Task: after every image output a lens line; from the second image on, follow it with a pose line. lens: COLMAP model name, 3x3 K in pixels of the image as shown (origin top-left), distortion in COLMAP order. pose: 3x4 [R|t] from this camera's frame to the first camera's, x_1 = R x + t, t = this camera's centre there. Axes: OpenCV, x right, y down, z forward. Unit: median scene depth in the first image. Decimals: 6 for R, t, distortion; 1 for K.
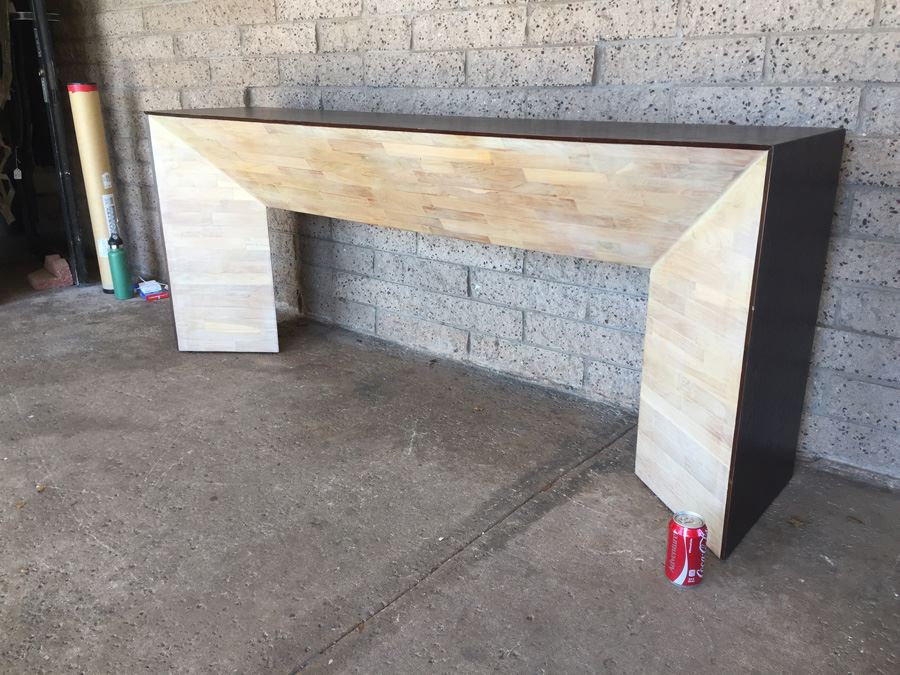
lens RADIAL K [[768.8, 0, 447.5], [0, 768.8, 337.1], [0, 0, 1]] dist [0.092921, -0.133300]
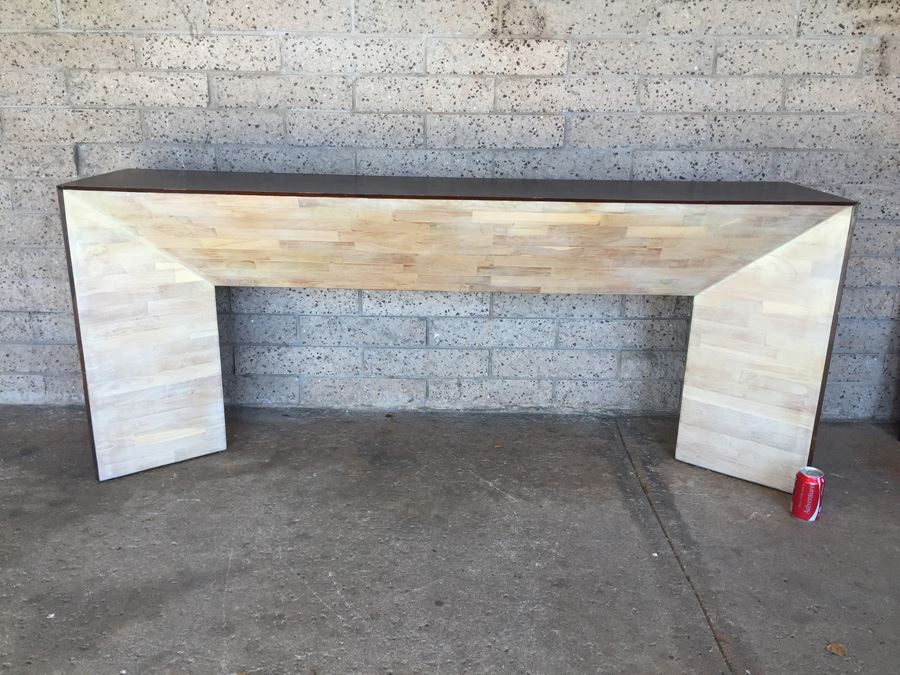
lens RADIAL K [[768.8, 0, 447.5], [0, 768.8, 337.1], [0, 0, 1]] dist [0.092921, -0.133300]
pose [[0.774367, -0.171896, 0.608940, -0.627338], [0.183413, 0.982052, 0.043981, -0.113351], [-0.605570, 0.077630, 0.791996, 0.179393]]
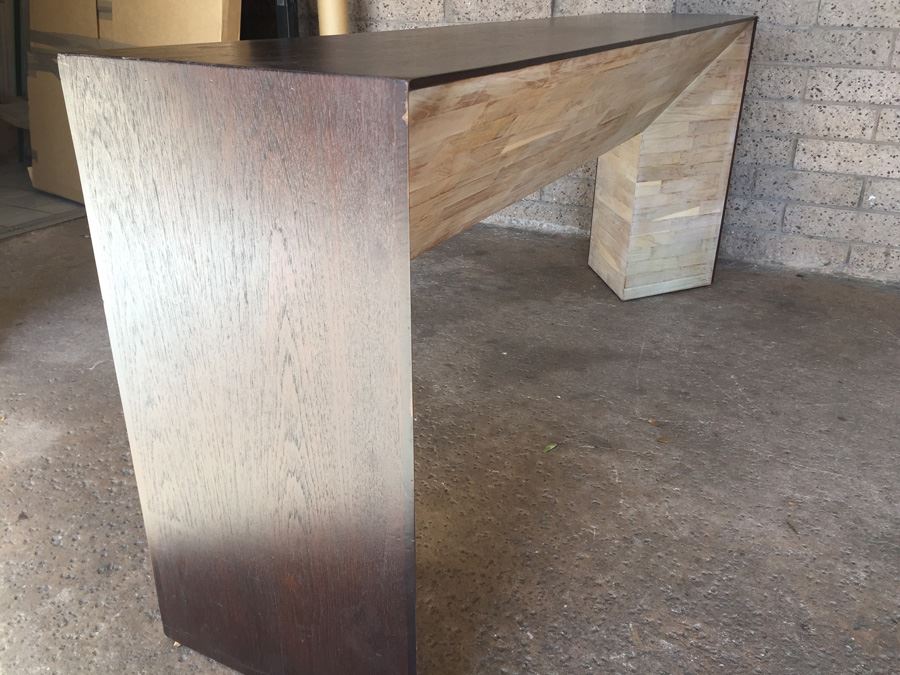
lens RADIAL K [[768.8, 0, 447.5], [0, 768.8, 337.1], [0, 0, 1]] dist [0.092921, -0.133300]
pose [[0.980277, -0.063973, 0.186986, -0.748175], [0.046985, 0.994471, 0.093919, -0.006889], [-0.191960, -0.083281, 0.977863, 0.114800]]
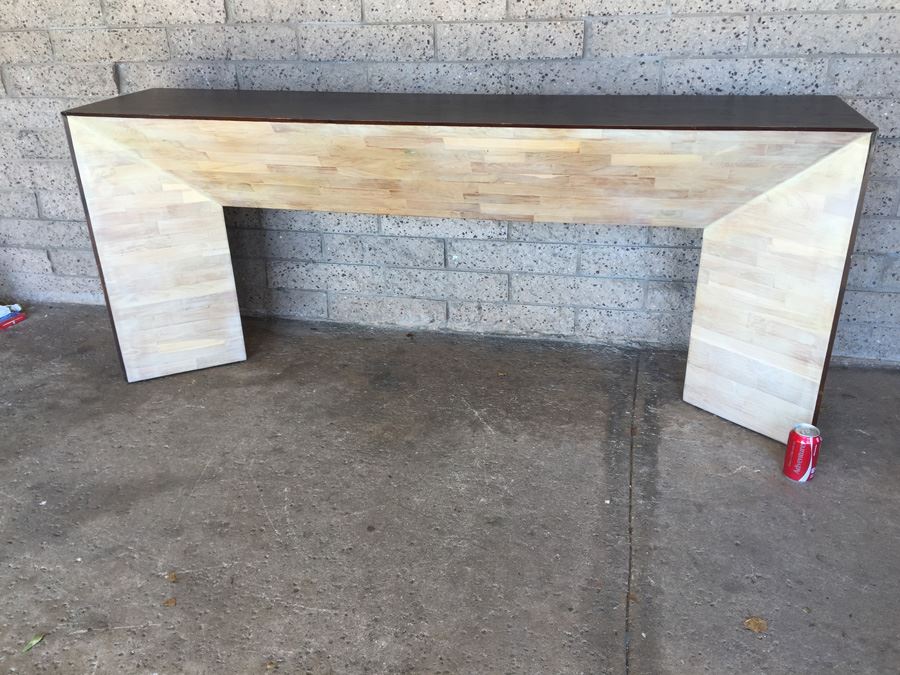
lens RADIAL K [[768.8, 0, 447.5], [0, 768.8, 337.1], [0, 0, 1]] dist [0.092921, -0.133300]
pose [[0.894691, -0.206334, 0.396176, -0.428142], [0.162102, 0.976436, 0.142464, -0.116998], [-0.416235, -0.063240, 0.907055, 0.072012]]
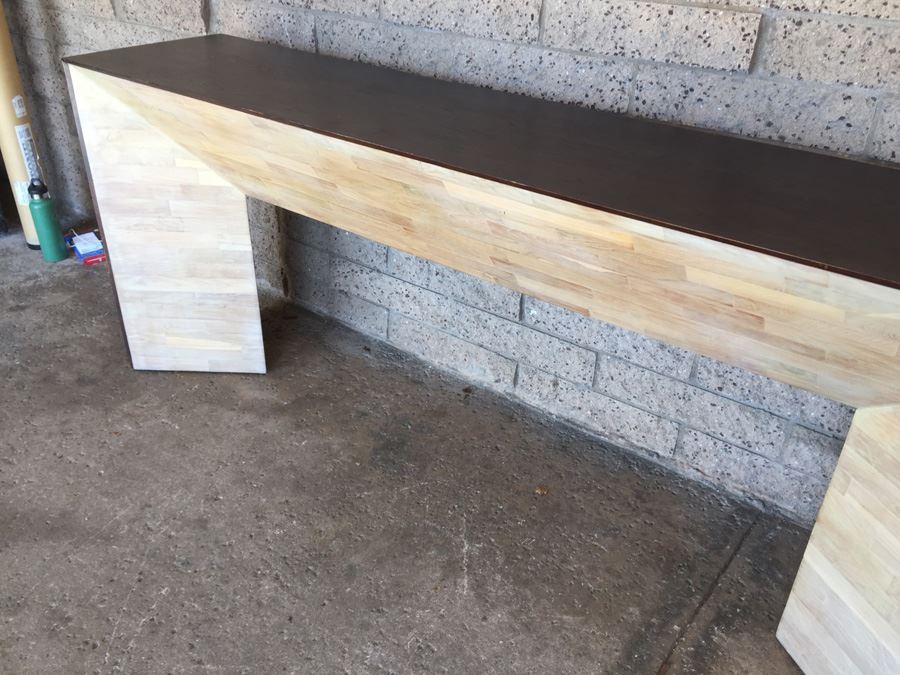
lens RADIAL K [[770.9, 0, 446.2], [0, 770.9, 334.6], [0, 0, 1]] dist [0.092655, -0.138042]
pose [[0.998281, 0.003611, 0.058494, -0.097932], [-0.015391, 0.979222, 0.202207, -0.209978], [-0.056548, -0.202760, 0.977594, 0.277491]]
